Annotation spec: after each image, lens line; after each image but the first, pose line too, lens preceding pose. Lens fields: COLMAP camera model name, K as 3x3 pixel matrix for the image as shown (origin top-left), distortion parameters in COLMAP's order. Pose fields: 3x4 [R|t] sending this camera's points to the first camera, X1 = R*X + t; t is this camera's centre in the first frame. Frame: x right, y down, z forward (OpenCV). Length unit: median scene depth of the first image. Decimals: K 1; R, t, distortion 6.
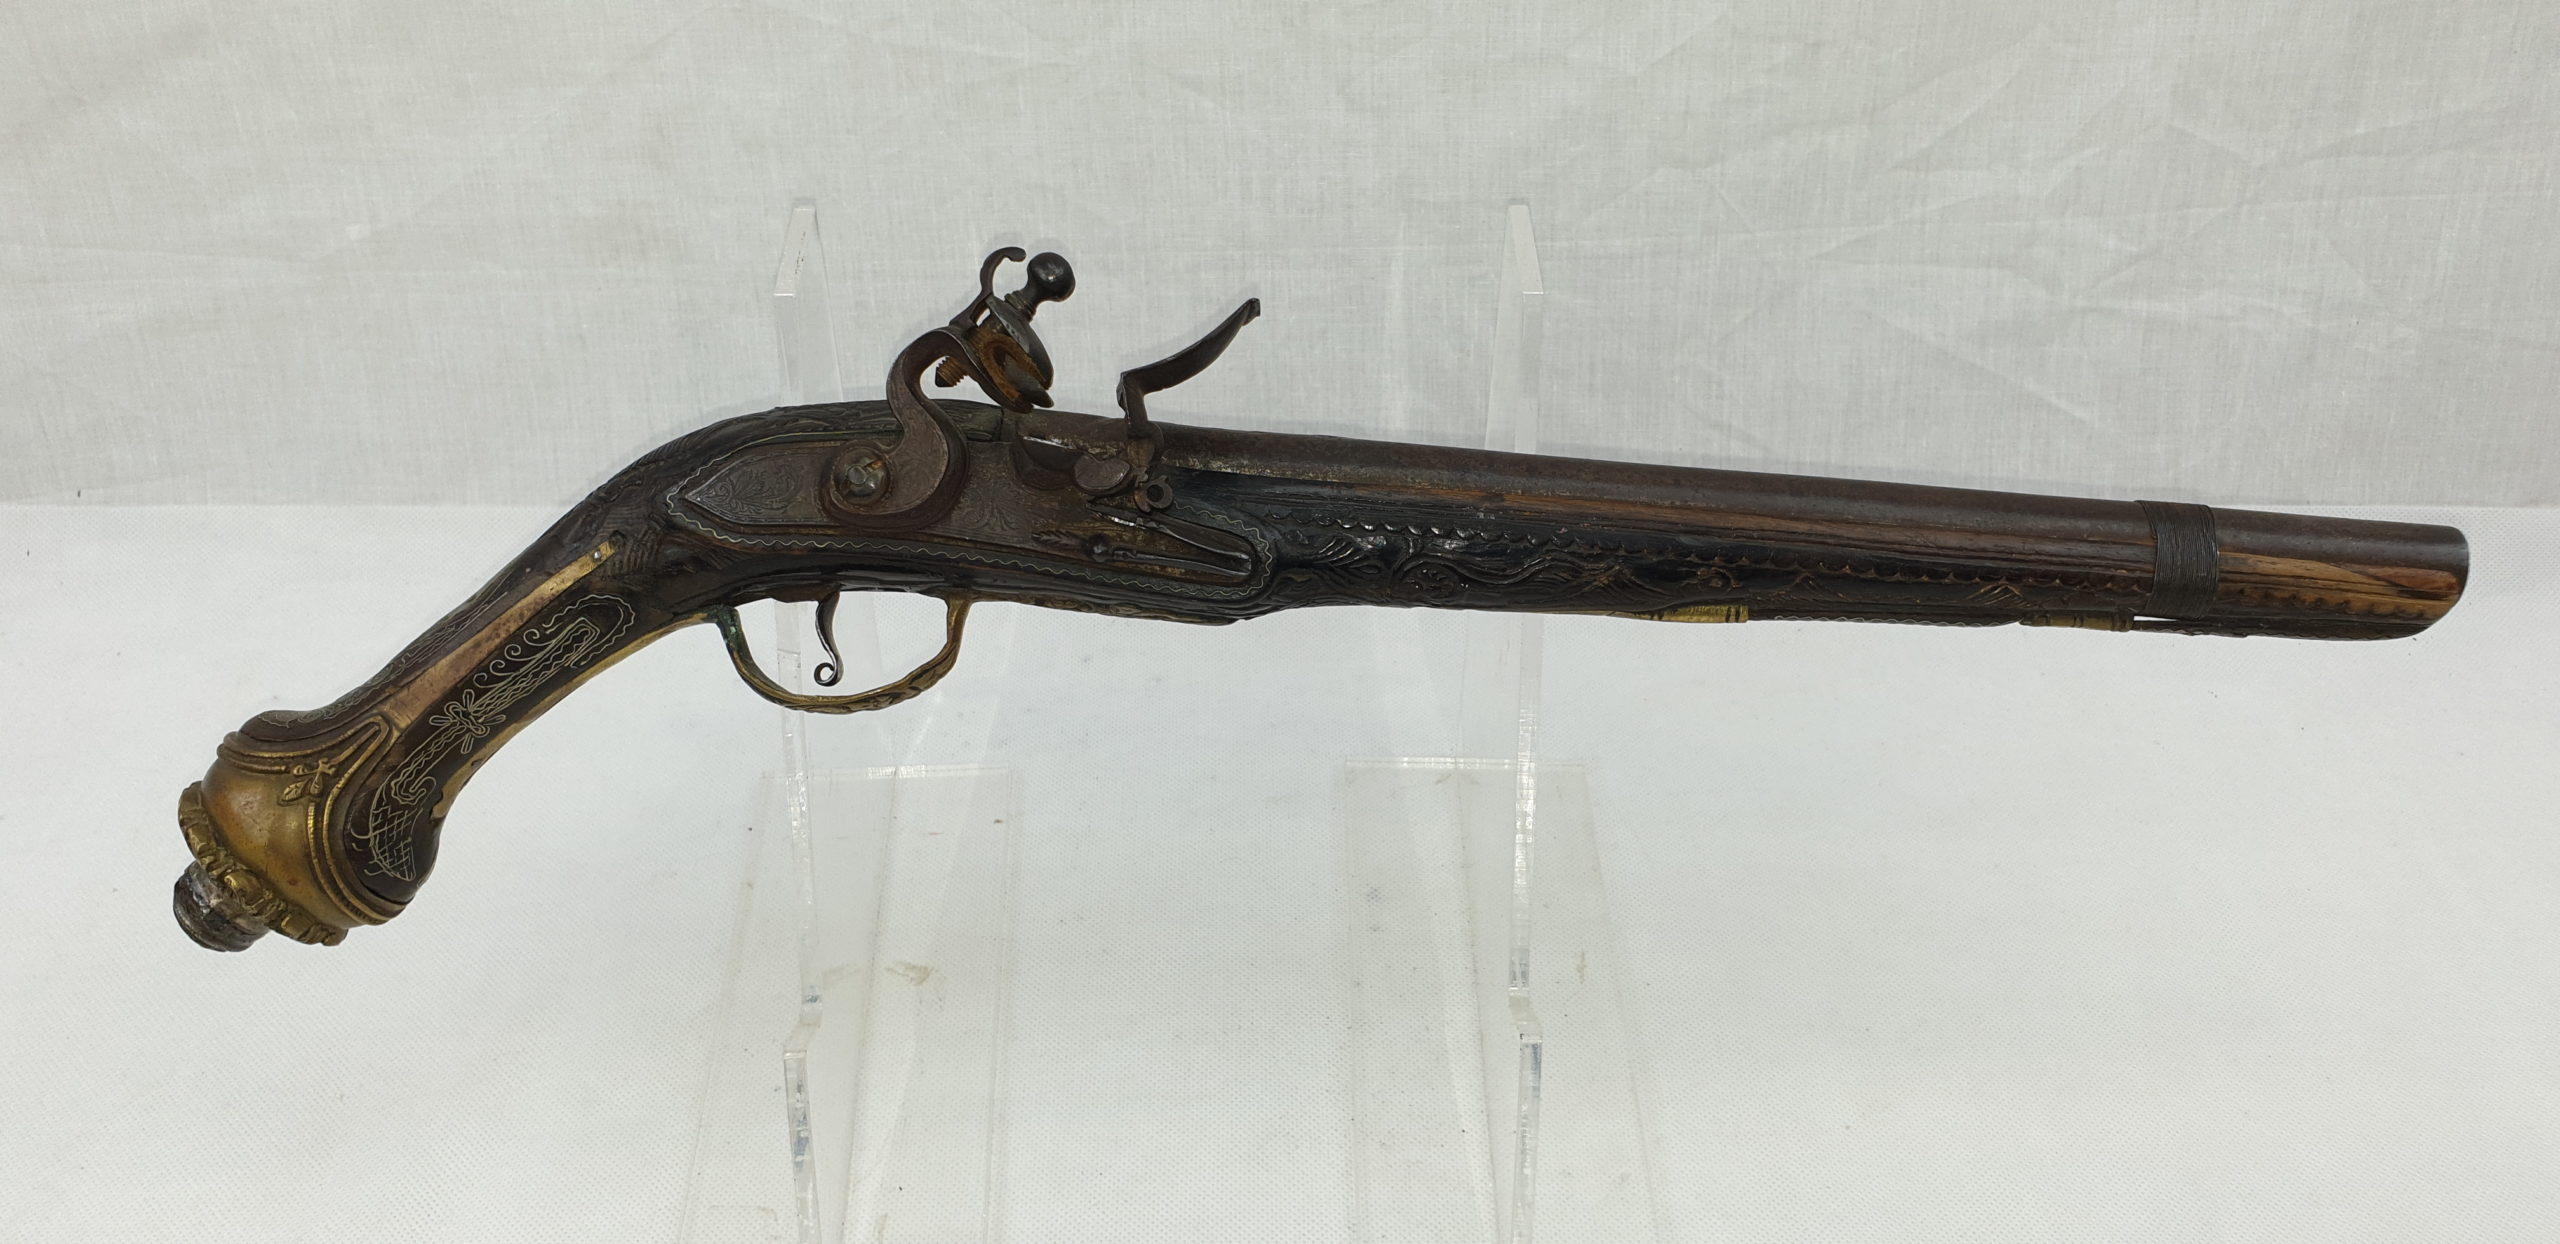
lens RADIAL K [[1869.9, 0, 1313.3], [0, 1869.9, 633.4], [0, 0, 1]] dist [0.049300, -0.098164]
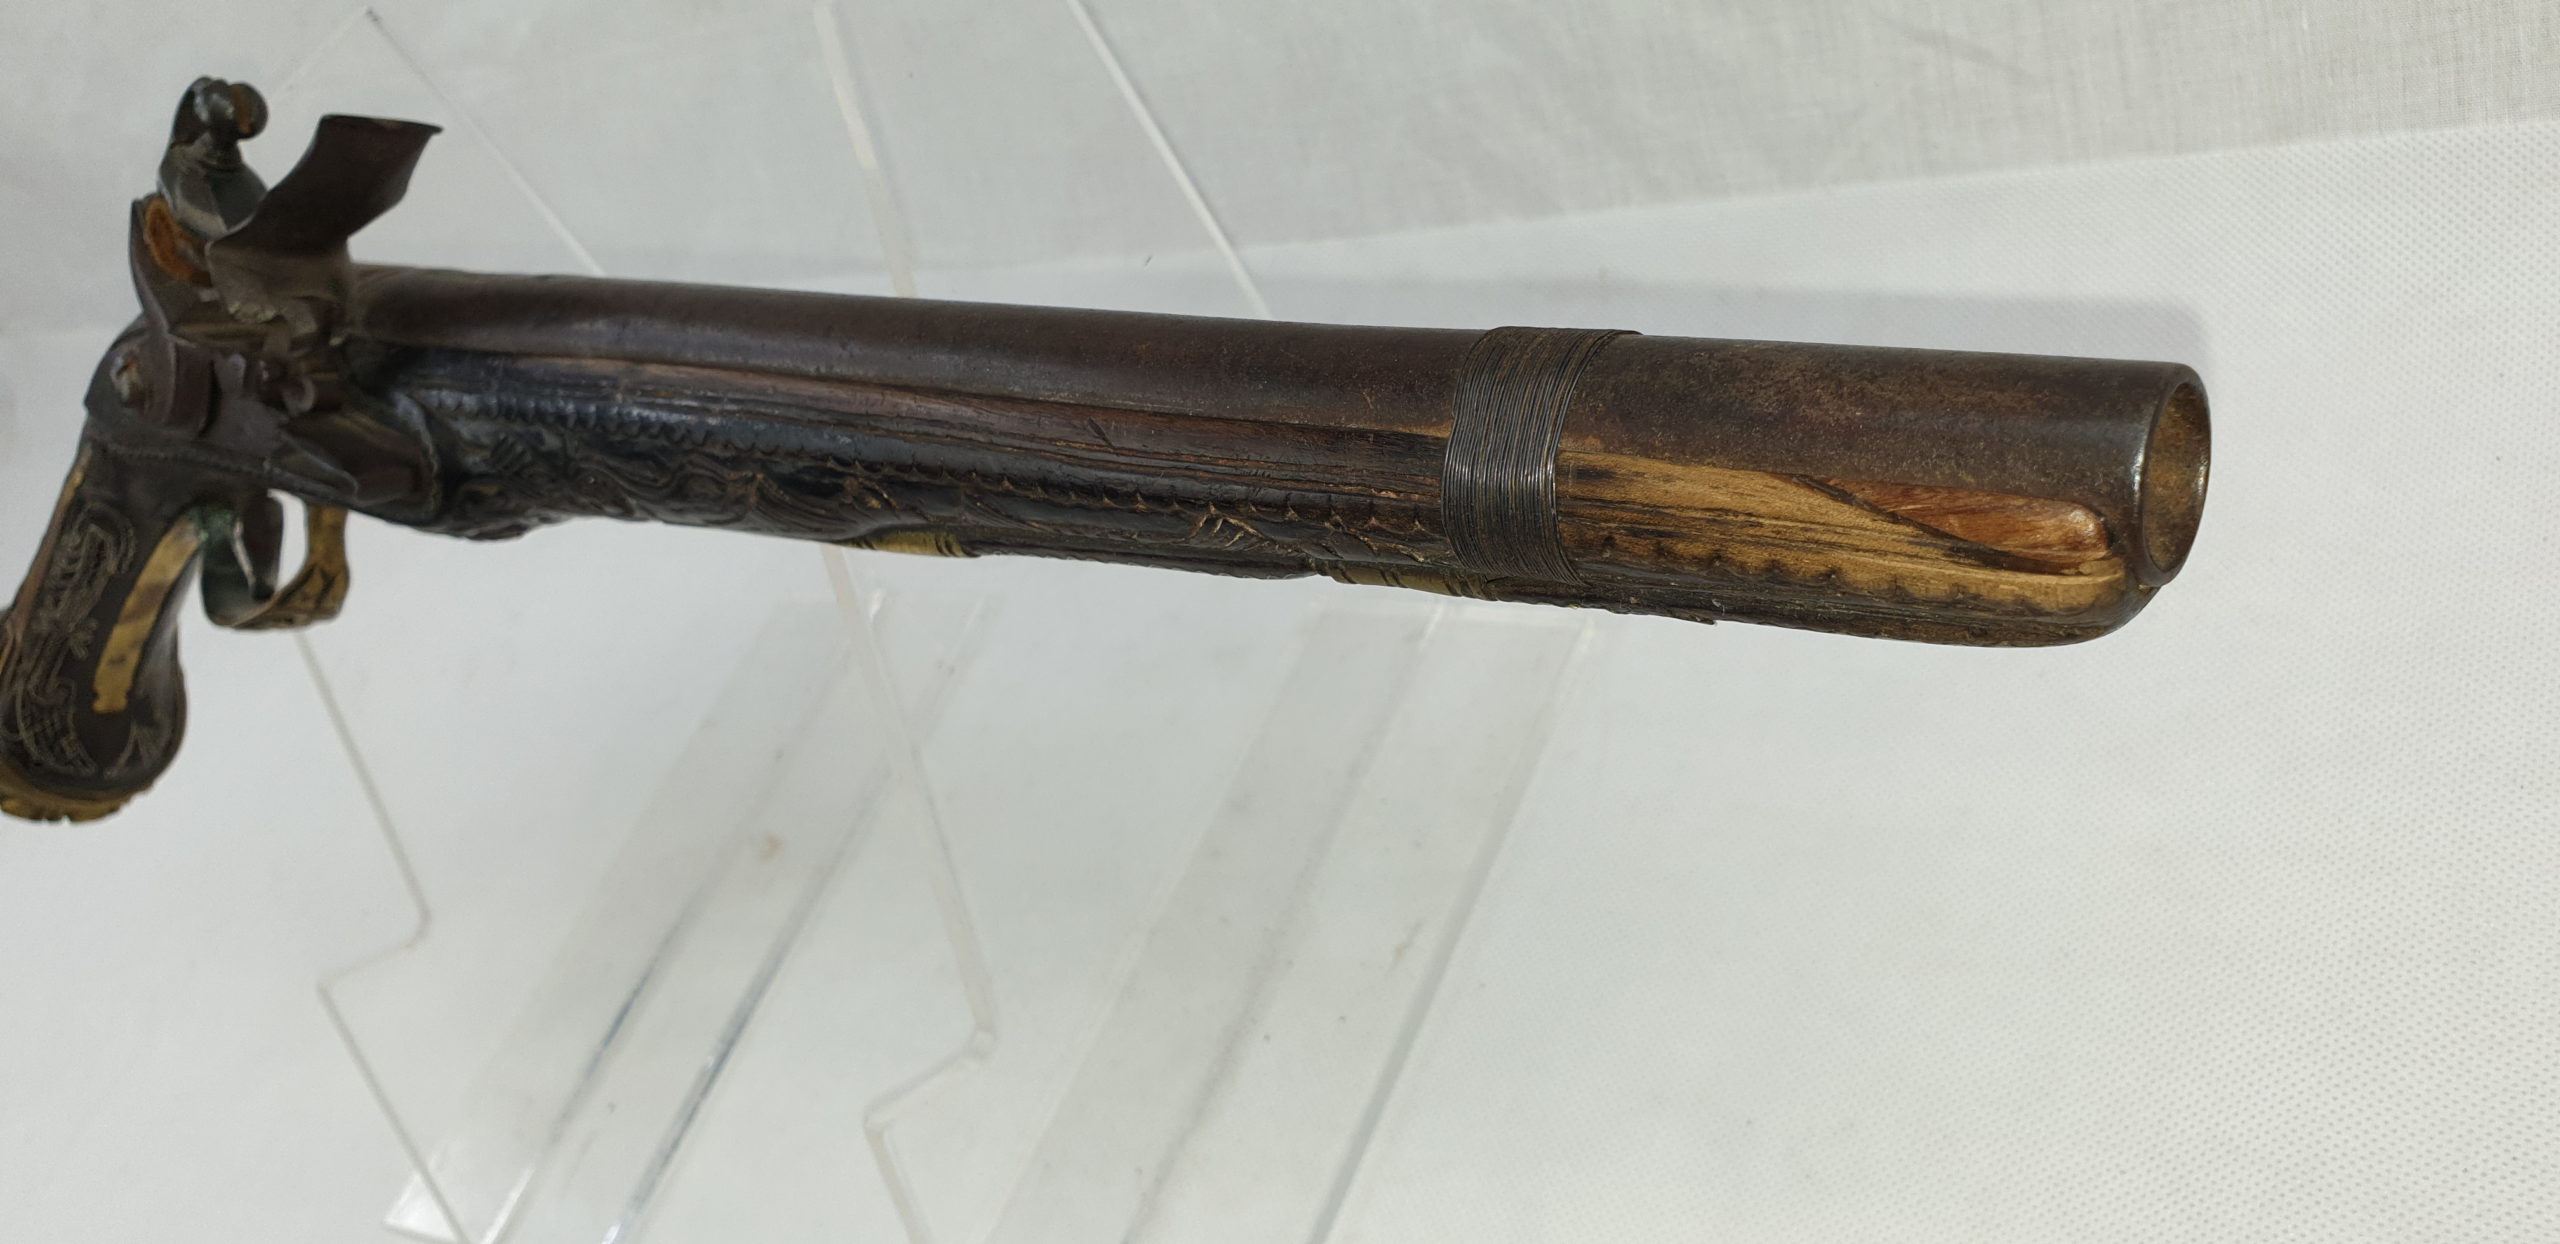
lens RADIAL K [[1983.8, 0, 1359.3], [0, 1983.8, 624.2], [0, 0, 1]] dist [-0.010582, -0.004463]
pose [[0.806793, 0.046350, -0.589014, 0.704291], [0.078088, 0.979808, 0.184063, -0.091799], [0.585651, -0.194495, 0.786882, 0.573335]]
